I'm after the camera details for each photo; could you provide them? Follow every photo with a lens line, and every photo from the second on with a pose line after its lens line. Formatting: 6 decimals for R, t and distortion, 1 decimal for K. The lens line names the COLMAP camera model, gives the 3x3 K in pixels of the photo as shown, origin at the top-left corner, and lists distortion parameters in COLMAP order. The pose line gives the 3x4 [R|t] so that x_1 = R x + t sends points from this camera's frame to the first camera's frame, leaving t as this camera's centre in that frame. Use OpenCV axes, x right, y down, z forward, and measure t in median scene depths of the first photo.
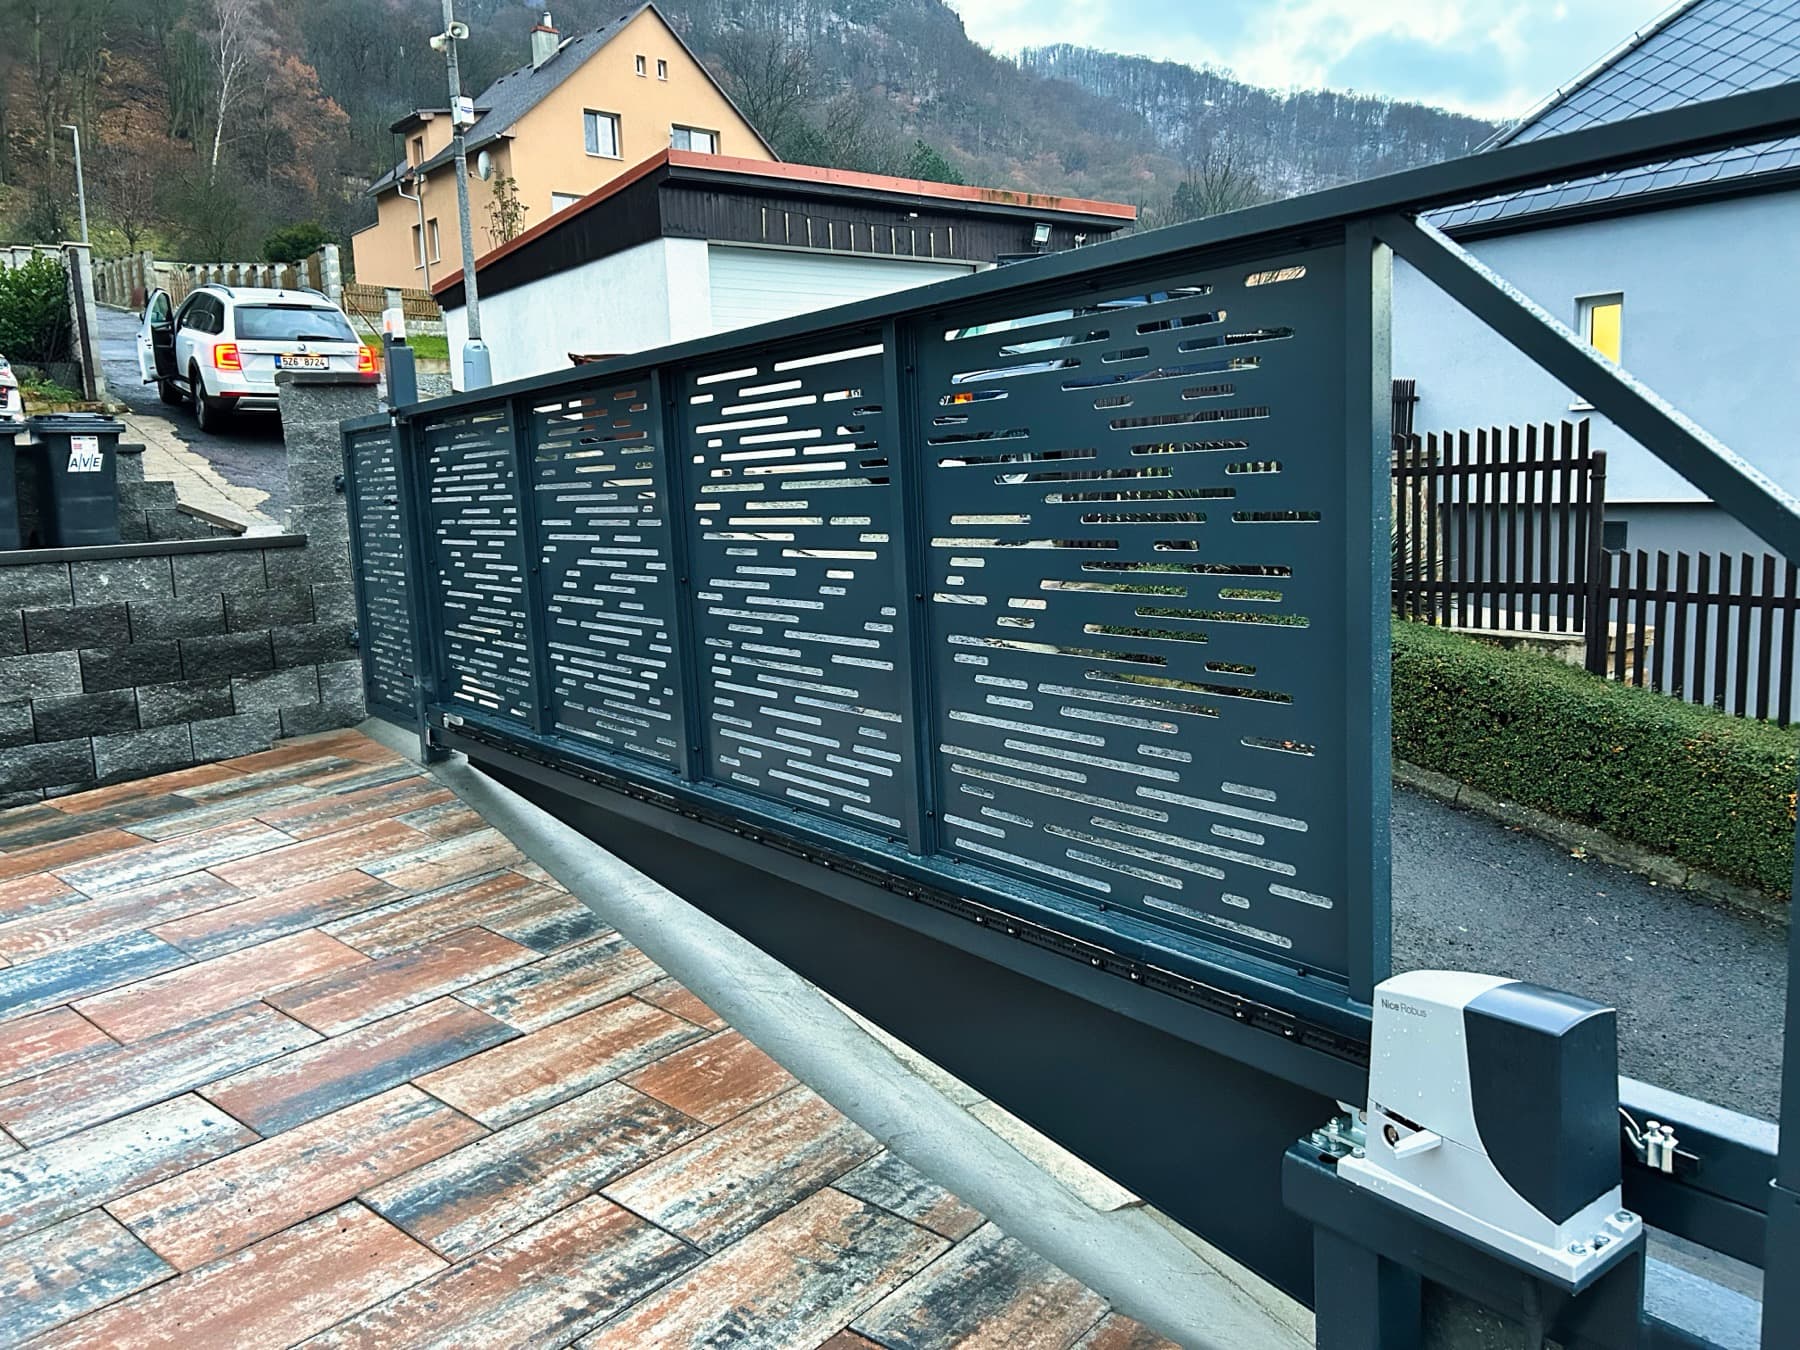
lens RADIAL K [[1345.3, 0, 892.7], [0, 1345.3, 651.5], [0, 0, 1]] dist [0.016194, 0.001248]
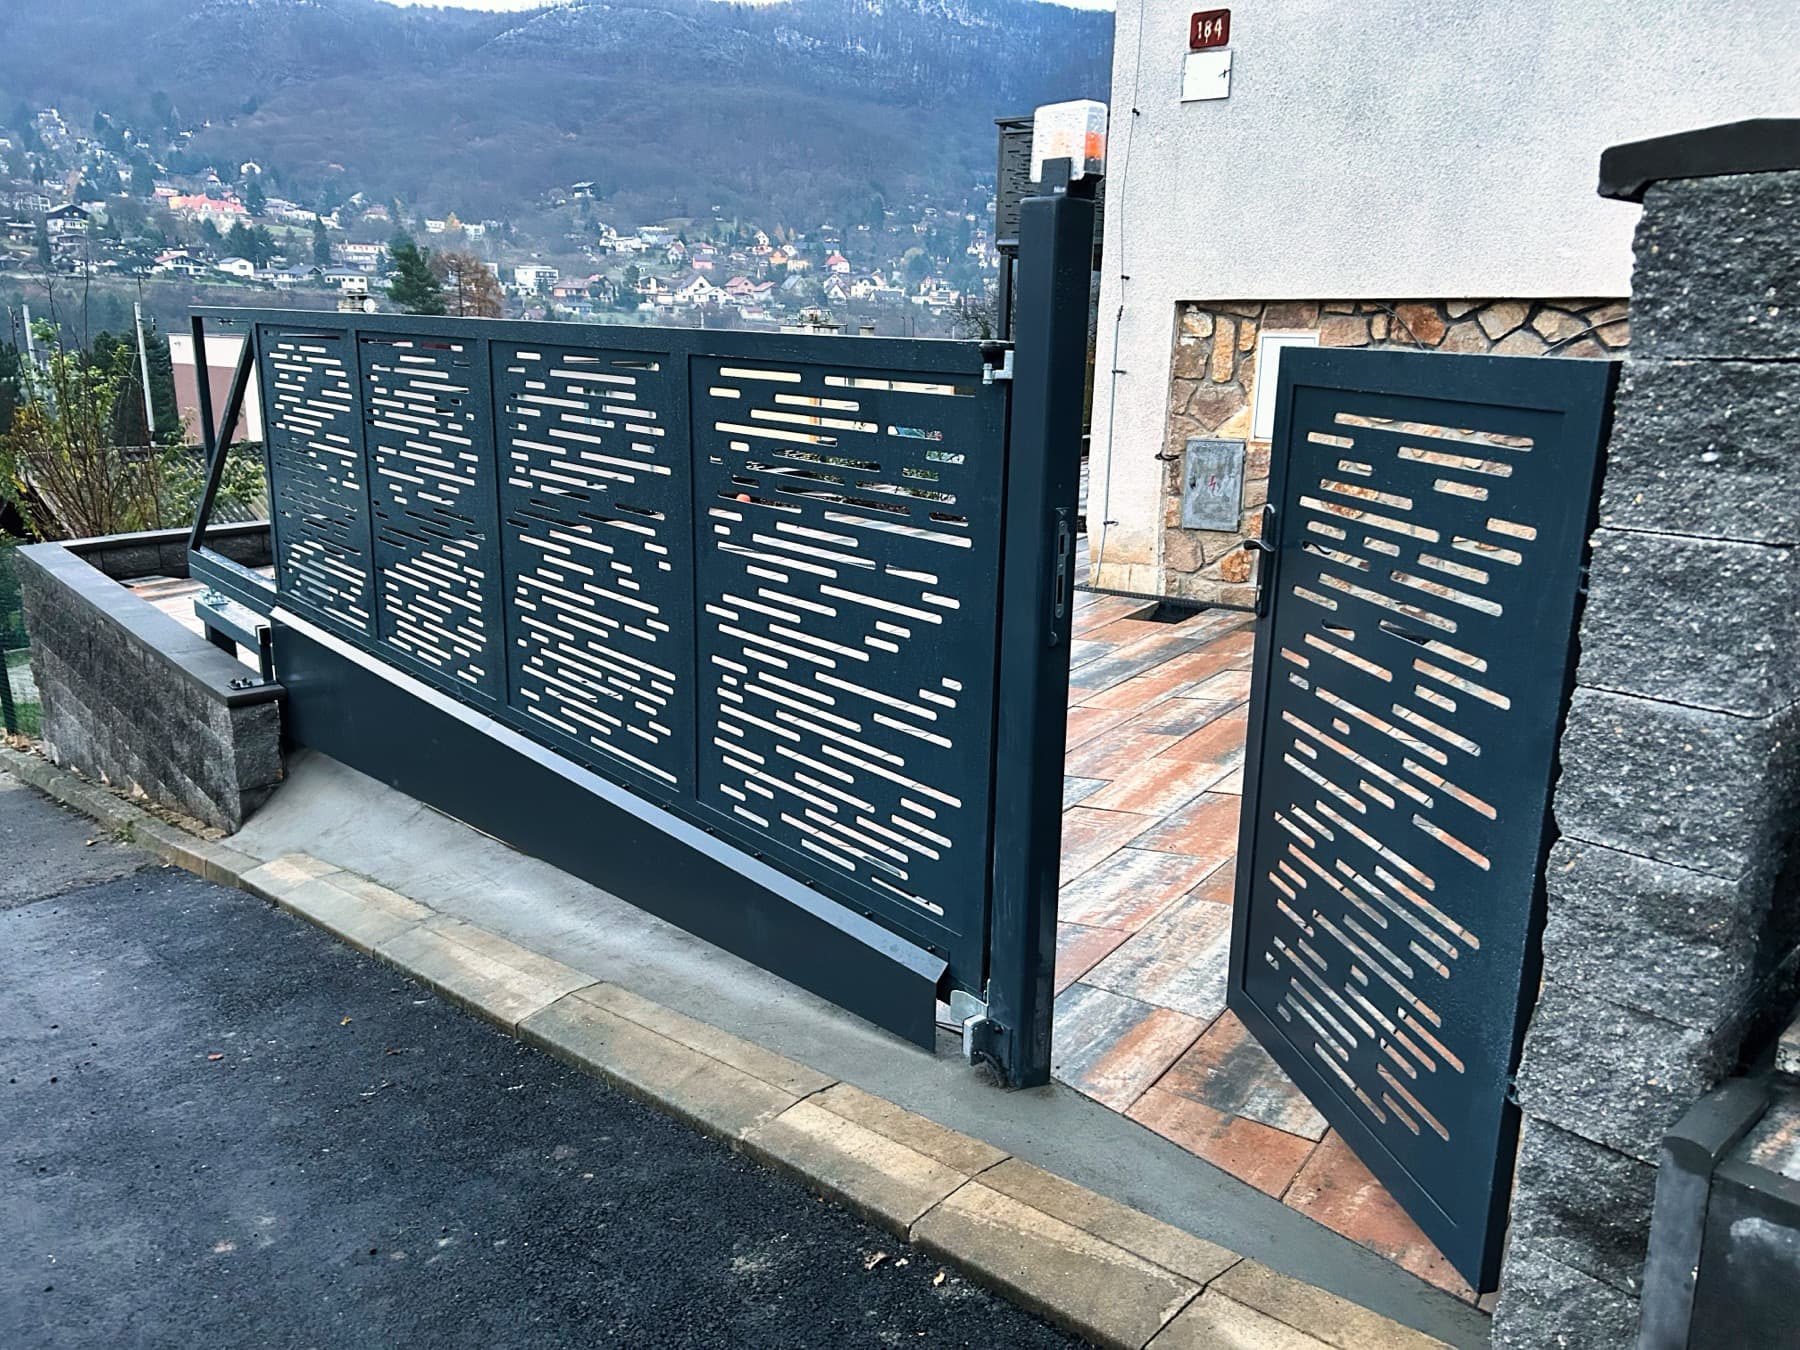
lens RADIAL K [[1358.3, 0, 892.2], [0, 1358.3, 659.7], [0, 0, 1]] dist [0.044827, -0.045119]
pose [[0.994710, 0.054533, 0.087051, -0.087543], [-0.064204, 0.991578, 0.112472, -0.104125], [-0.080185, -0.117466, 0.989834, 0.079754]]
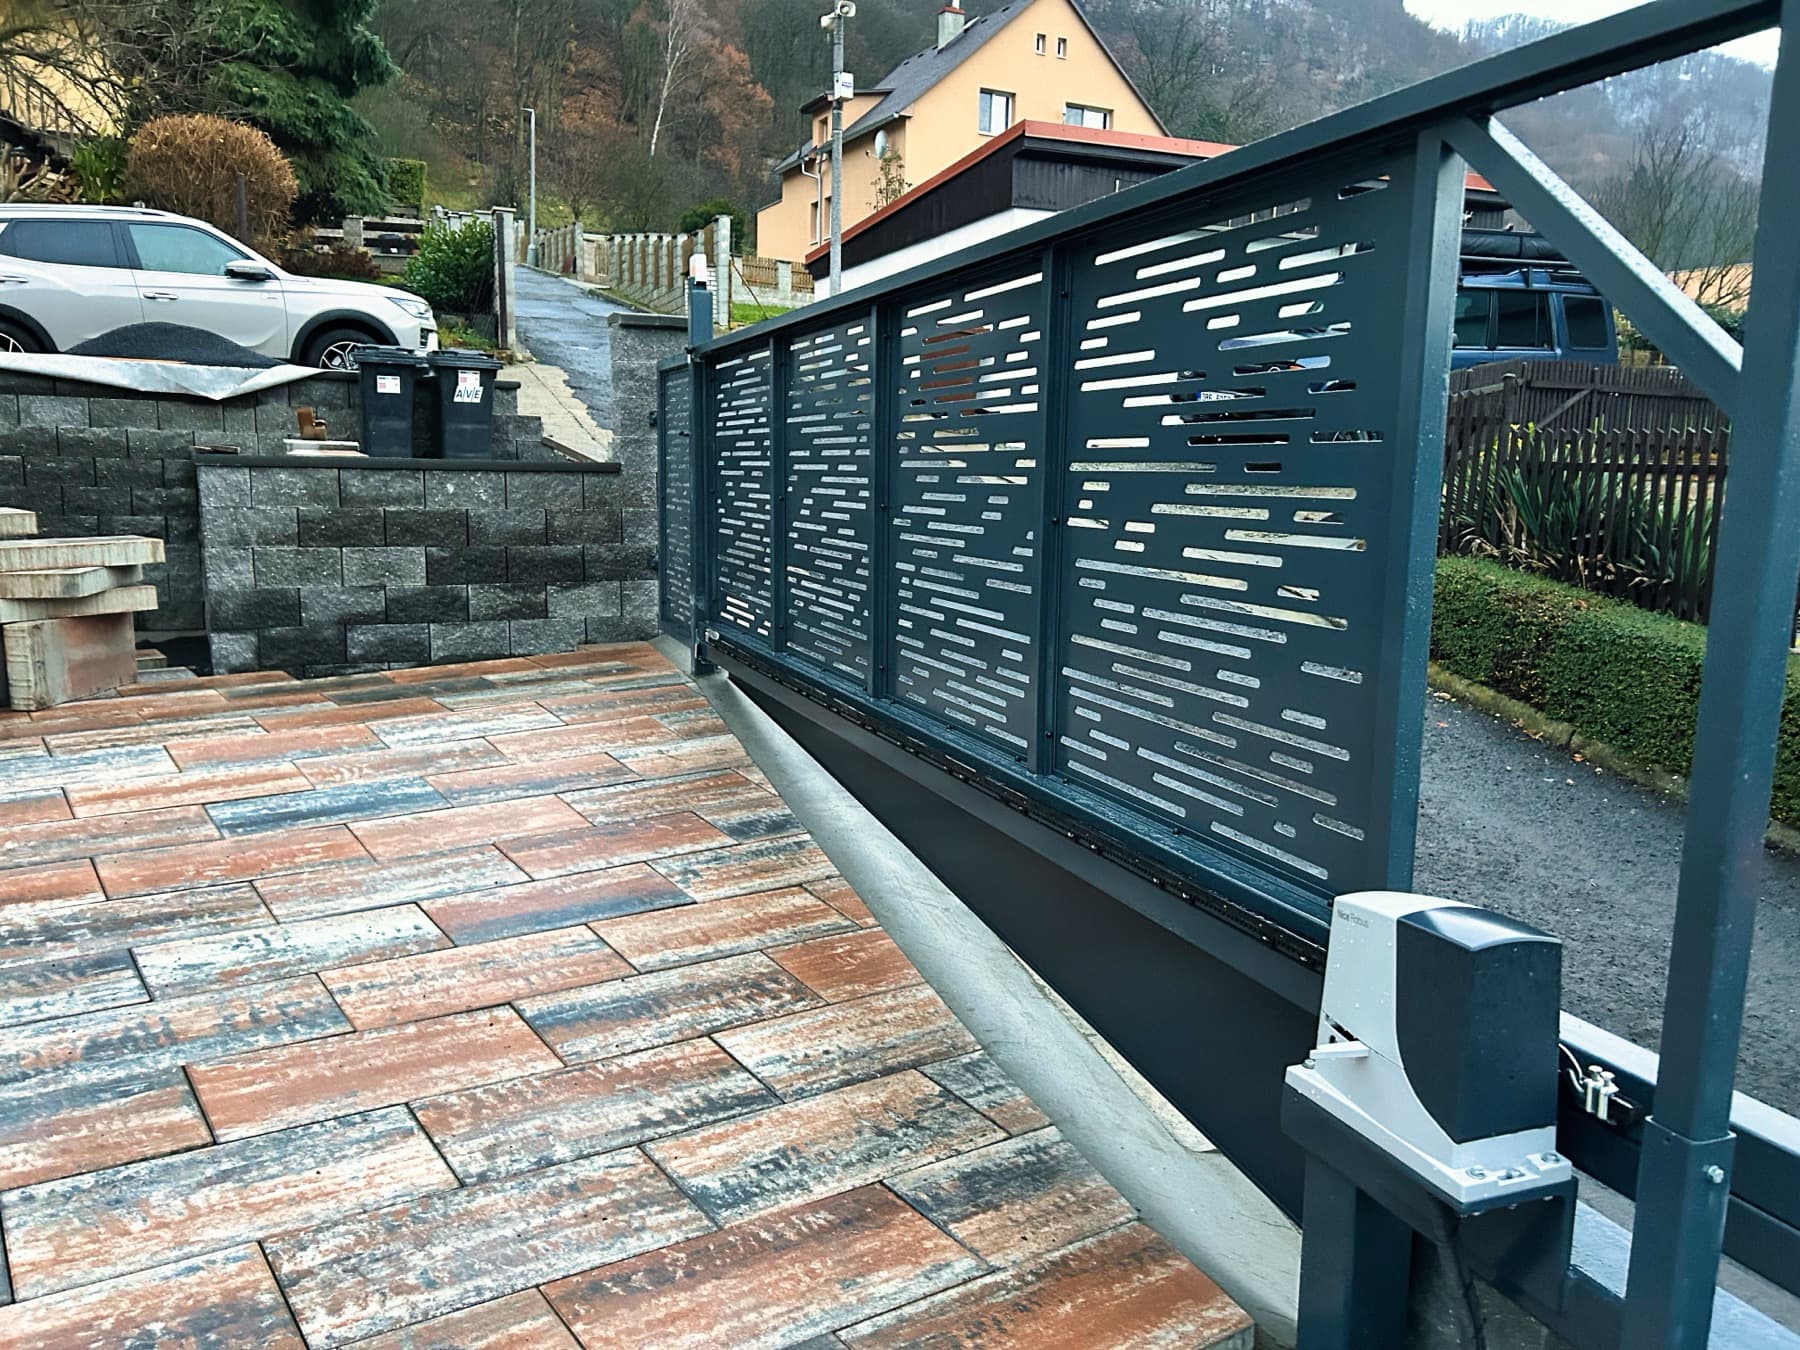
lens RADIAL K [[1337.7, 0, 901.9], [0, 1337.7, 667.6], [0, 0, 1]] dist [0.062121, -0.071494]
pose [[0.963074, 0.099670, -0.250110, 0.120357], [-0.094261, 0.994982, 0.033546, 0.033144], [0.252199, -0.008732, 0.967636, -0.015227]]
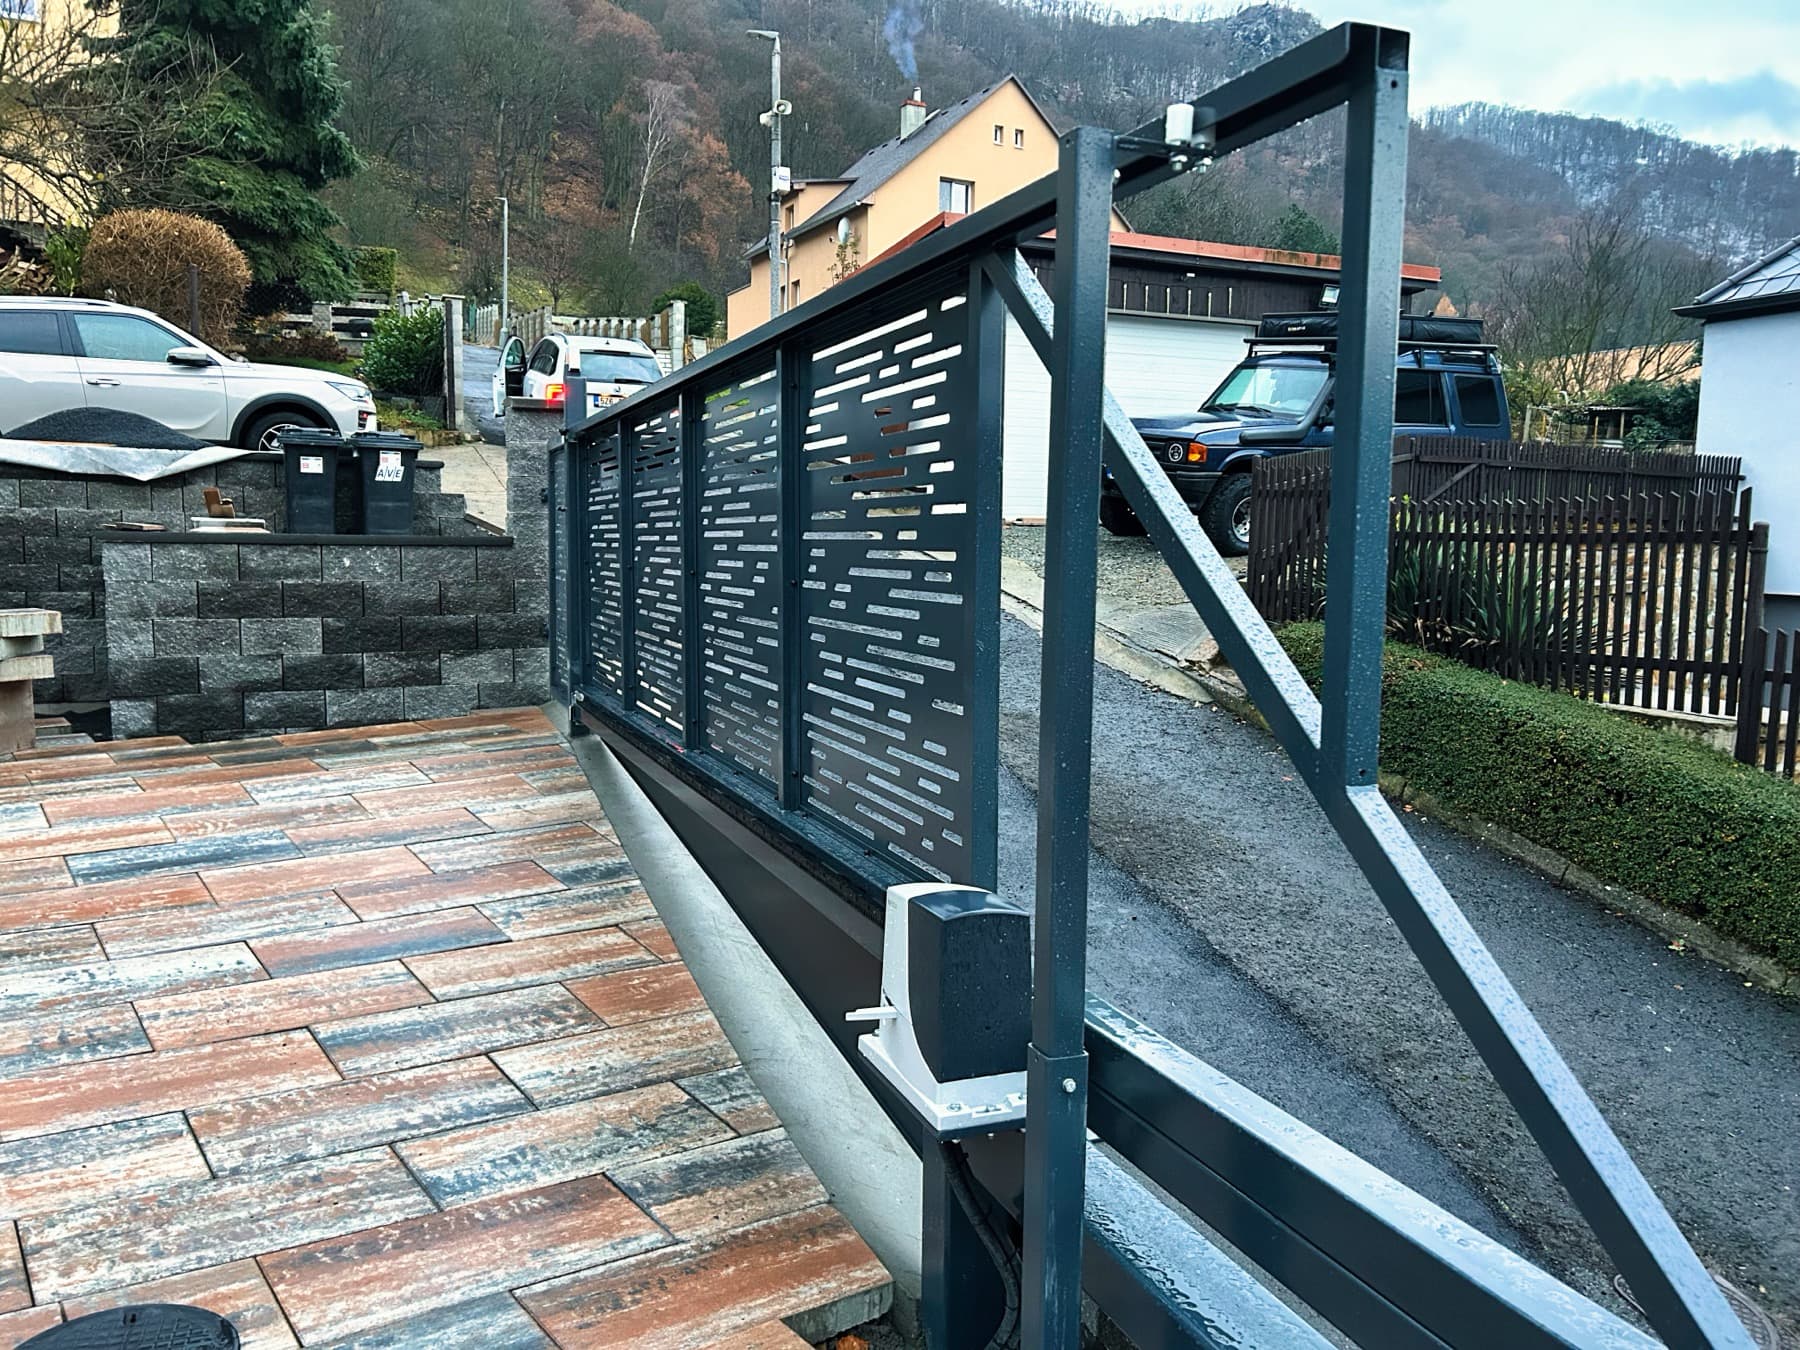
lens RADIAL K [[1341.3, 0, 898.4], [0, 1341.3, 665.2], [0, 0, 1]] dist [0.036004, -0.022511]
pose [[0.966174, 0.078468, -0.245663, 0.273602], [-0.086847, 0.995946, -0.023442, 0.033866], [0.242828, 0.043984, 0.969072, -0.064128]]
